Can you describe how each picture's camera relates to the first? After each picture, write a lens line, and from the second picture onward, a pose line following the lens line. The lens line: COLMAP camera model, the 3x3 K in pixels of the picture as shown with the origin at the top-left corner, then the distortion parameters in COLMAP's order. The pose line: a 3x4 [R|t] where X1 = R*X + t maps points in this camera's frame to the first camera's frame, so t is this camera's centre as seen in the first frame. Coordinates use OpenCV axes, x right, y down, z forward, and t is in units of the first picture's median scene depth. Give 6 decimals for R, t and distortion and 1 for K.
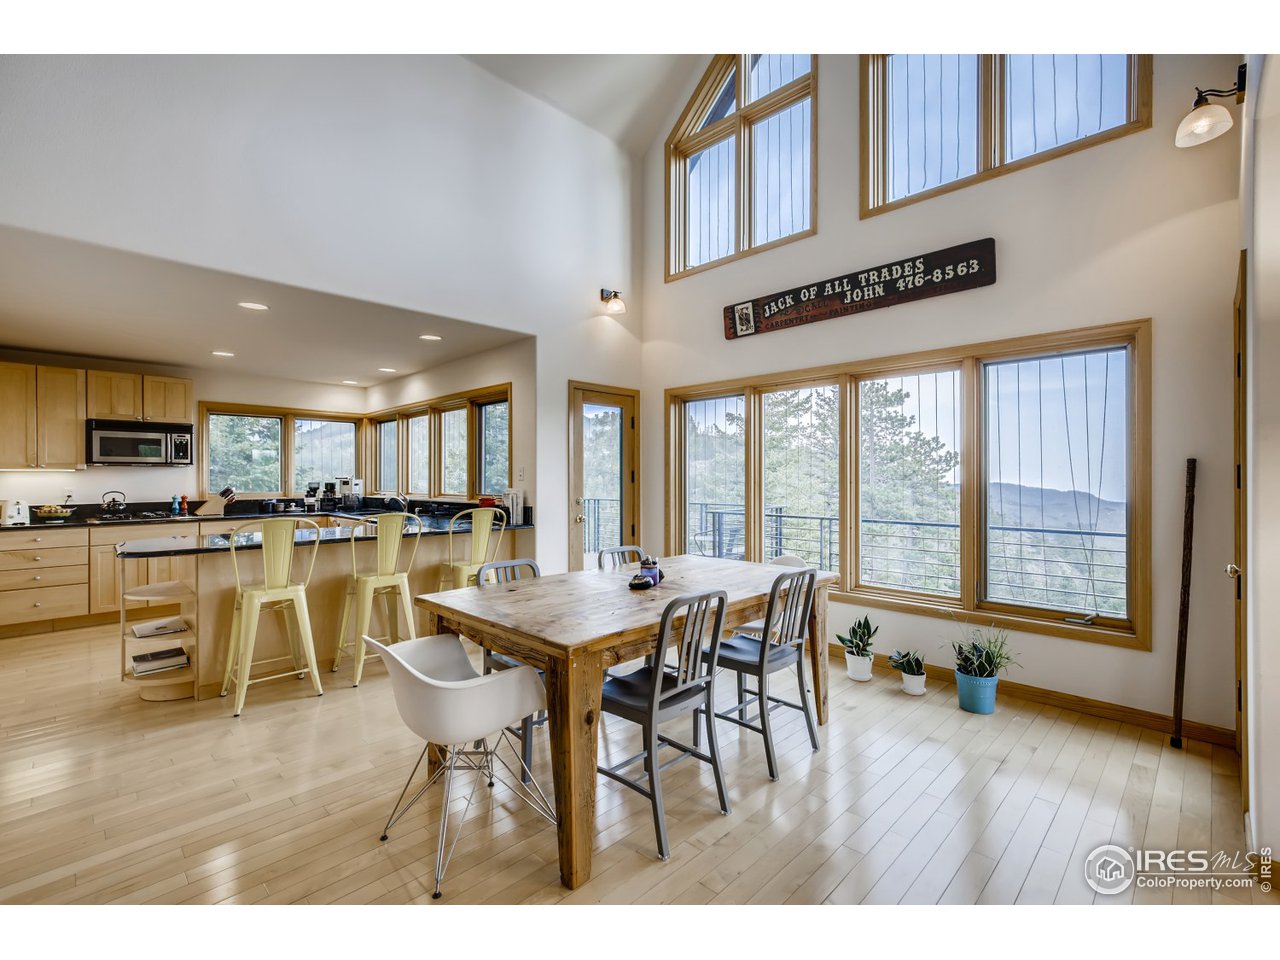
lens RADIAL K [[579.1, 0, 640.0], [0, 579.1, 480.0], [0, 0, 1]] dist [-0.000697, 0.000525]
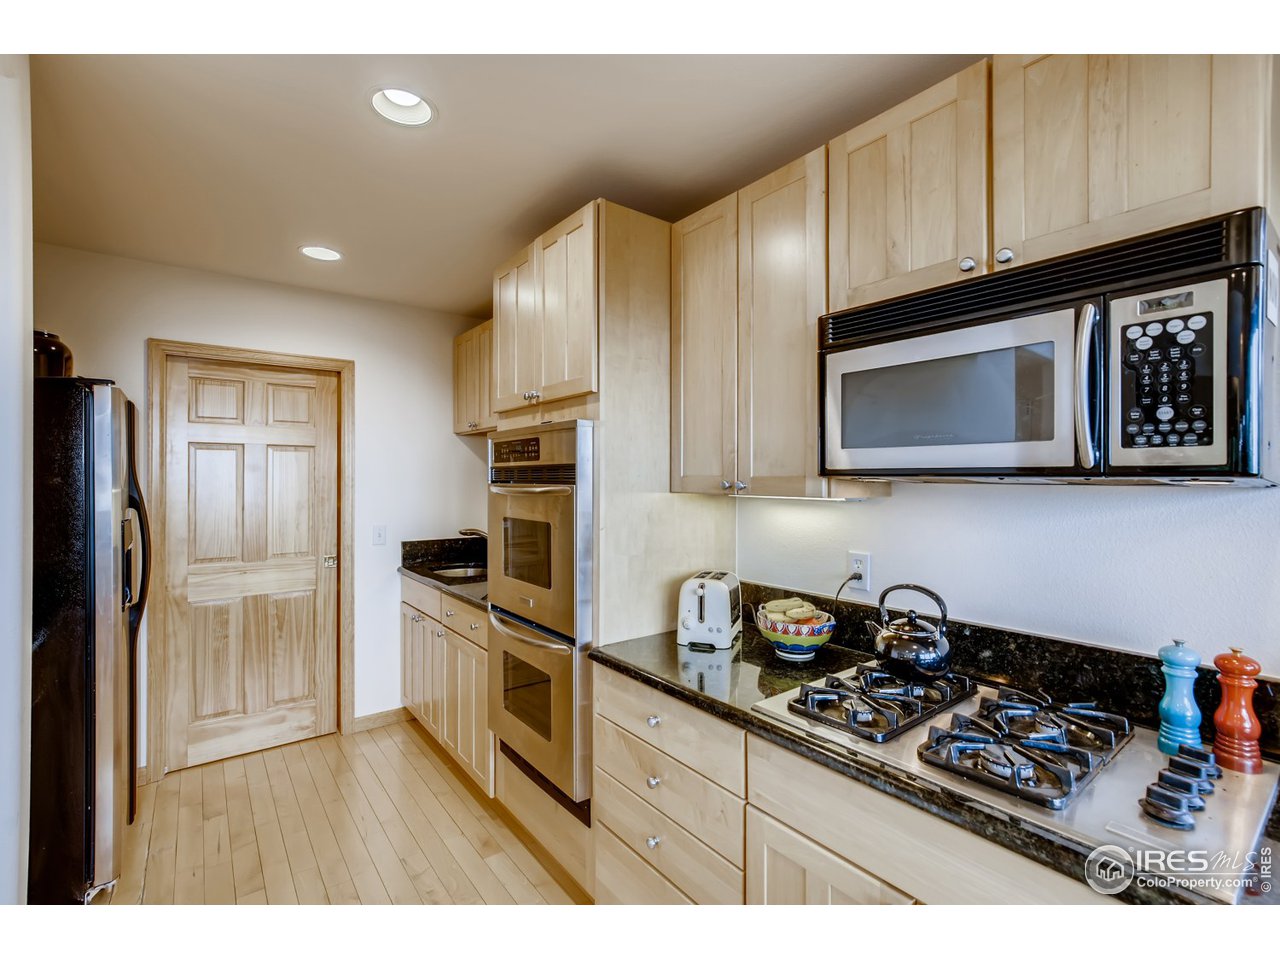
lens RADIAL K [[579.1, 0, 640.0], [0, 579.1, 480.0], [0, 0, 1]] dist [-0.000697, 0.000525]
pose [[-0.133253, 0.004670, -0.991071, -0.596721], [-0.007547, 0.999955, 0.005727, -0.025067], [0.991053, 0.008242, -0.133212, 0.853854]]
